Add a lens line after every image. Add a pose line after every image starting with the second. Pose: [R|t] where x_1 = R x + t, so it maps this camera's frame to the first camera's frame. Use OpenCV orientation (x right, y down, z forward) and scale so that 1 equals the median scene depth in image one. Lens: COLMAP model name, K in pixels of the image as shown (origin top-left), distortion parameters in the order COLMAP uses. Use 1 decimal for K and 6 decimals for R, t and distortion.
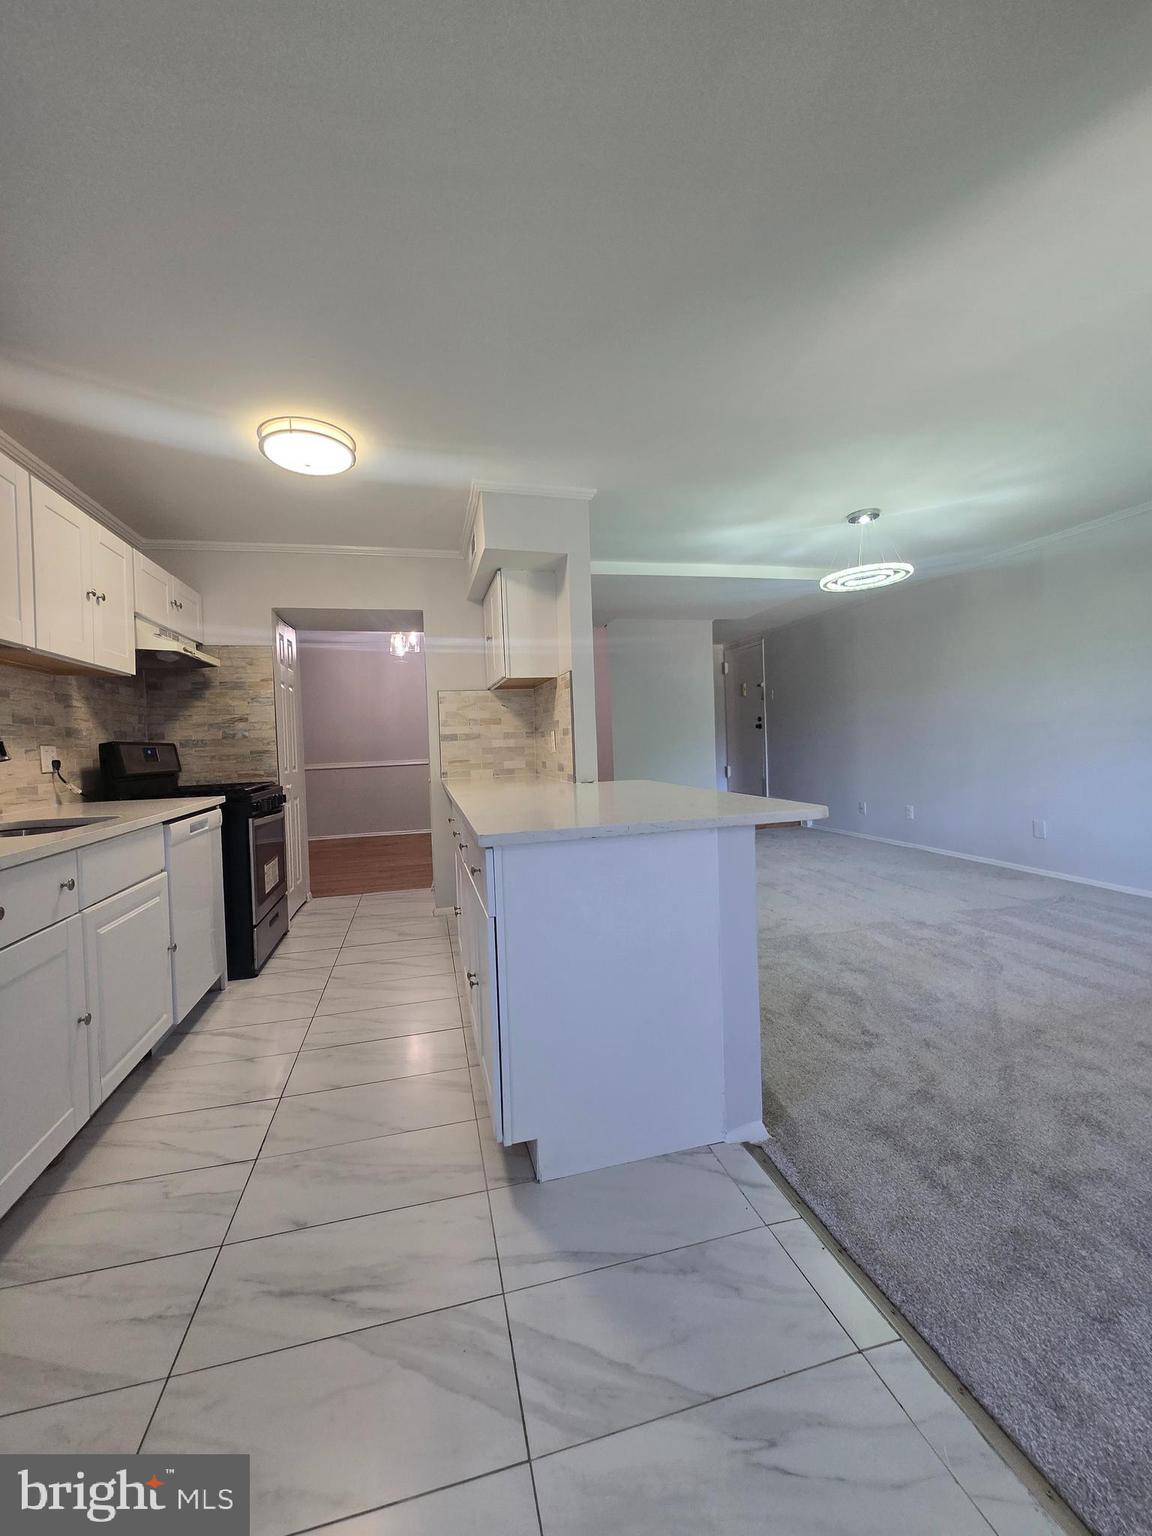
lens RADIAL K [[597.6, 0, 571.9], [0, 597.6, 760.3], [0, 0, 1]] dist [-0.001902, -0.002511]
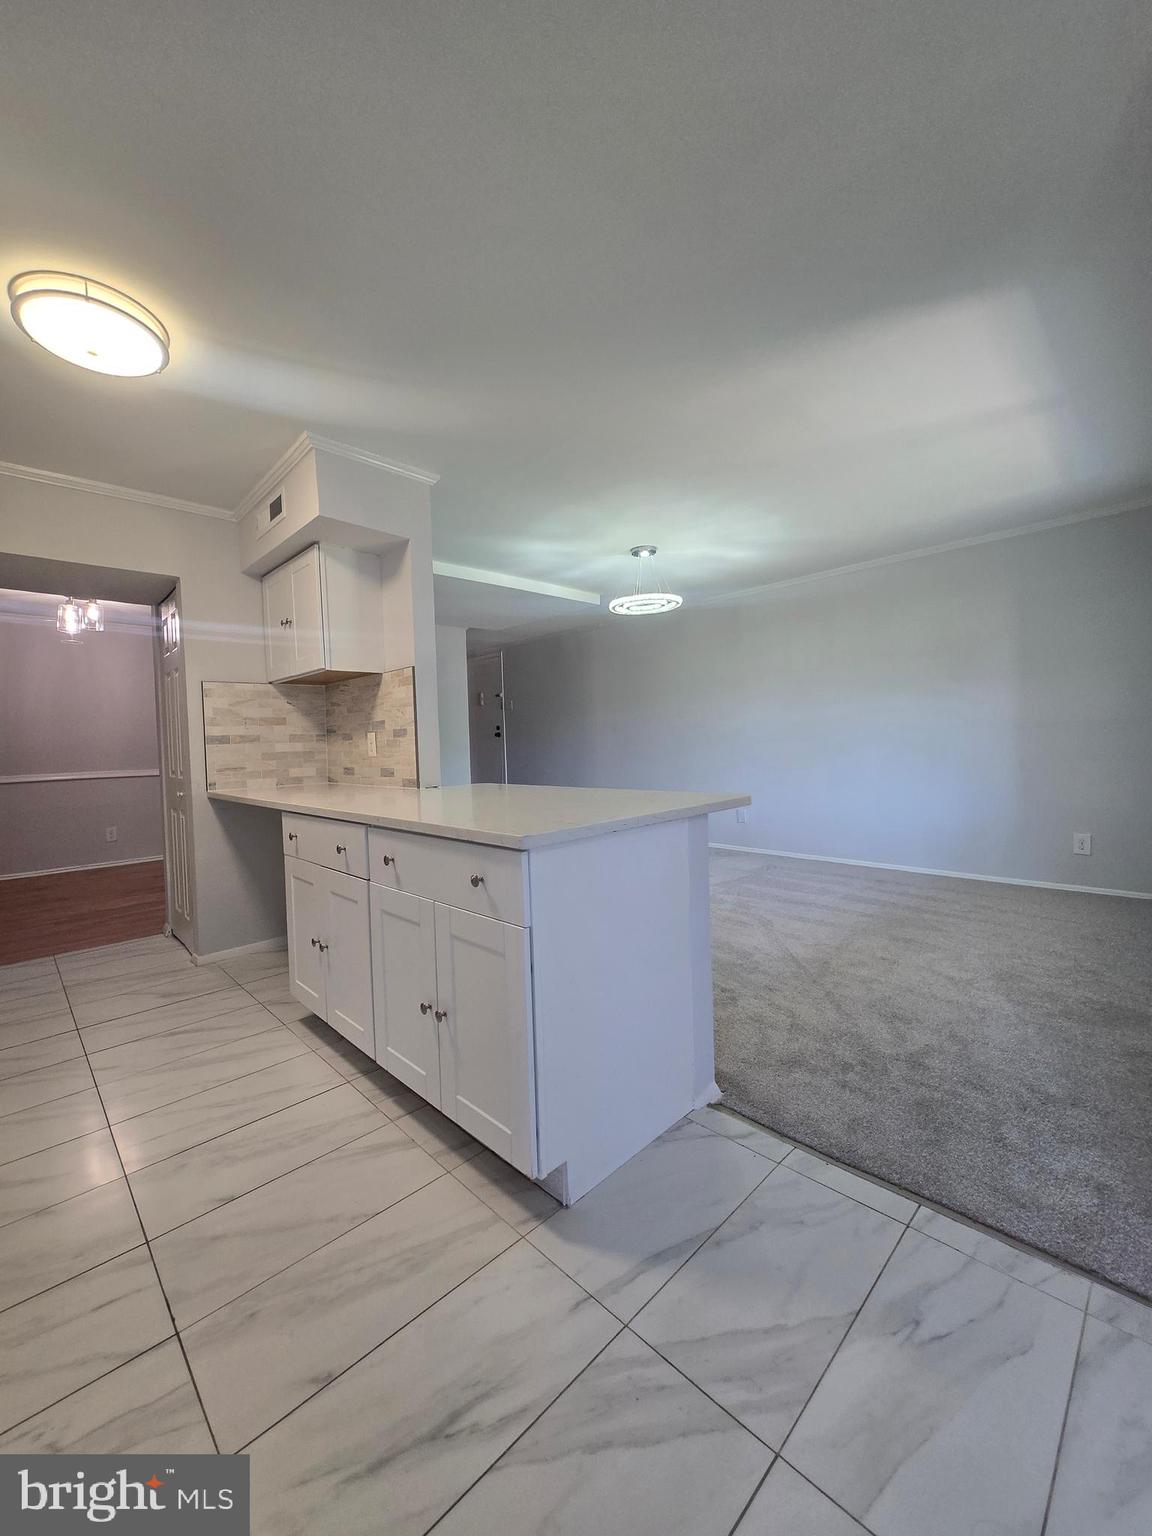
lens RADIAL K [[597.6, 0, 569.5], [0, 597.6, 762.7], [0, 0, 1]] dist [-0.001902, -0.002511]
pose [[0.869090, -0.009343, 0.494566, -0.278418], [0.016509, 0.999812, -0.010123, 0.012575], [-0.494379, 0.016963, 0.869081, 0.097866]]
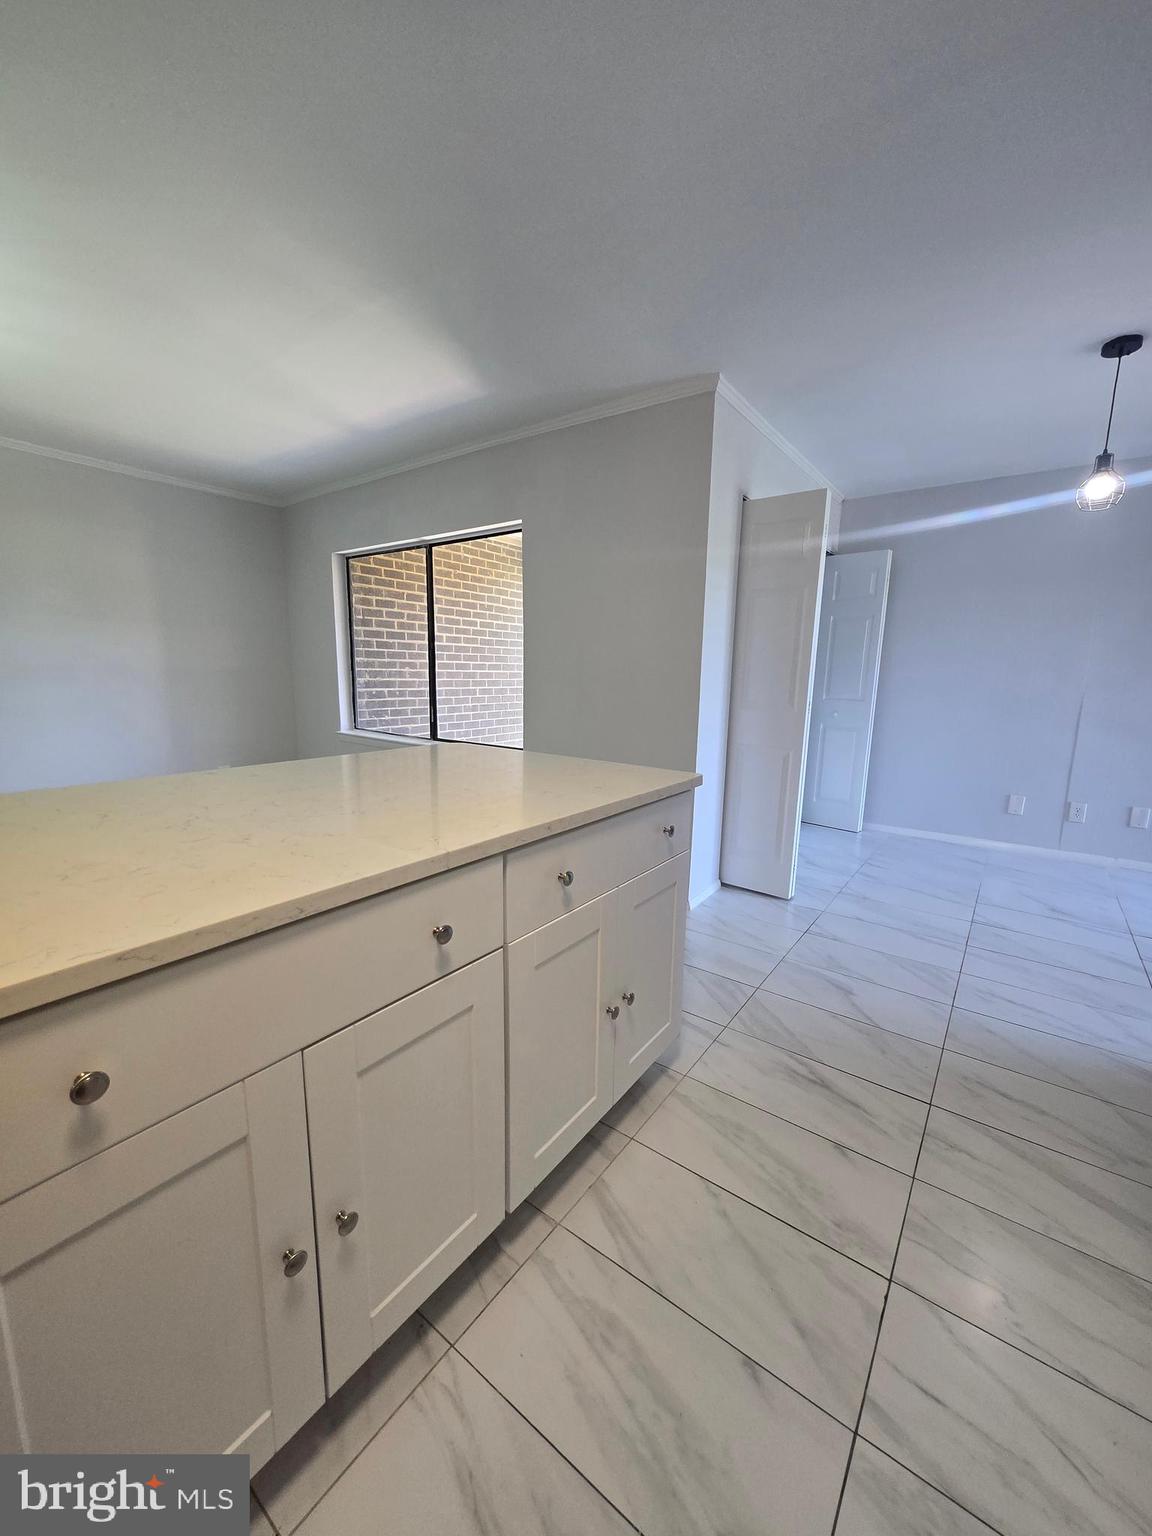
lens RADIAL K [[597.6, 0, 573.4], [0, 597.6, 772.7], [0, 0, 1]] dist [-0.001902, -0.002511]
pose [[-0.629453, -0.110687, 0.769114, -0.459926], [0.021873, 0.986886, 0.159929, -0.037647], [-0.776730, 0.117490, -0.618778, 0.995117]]
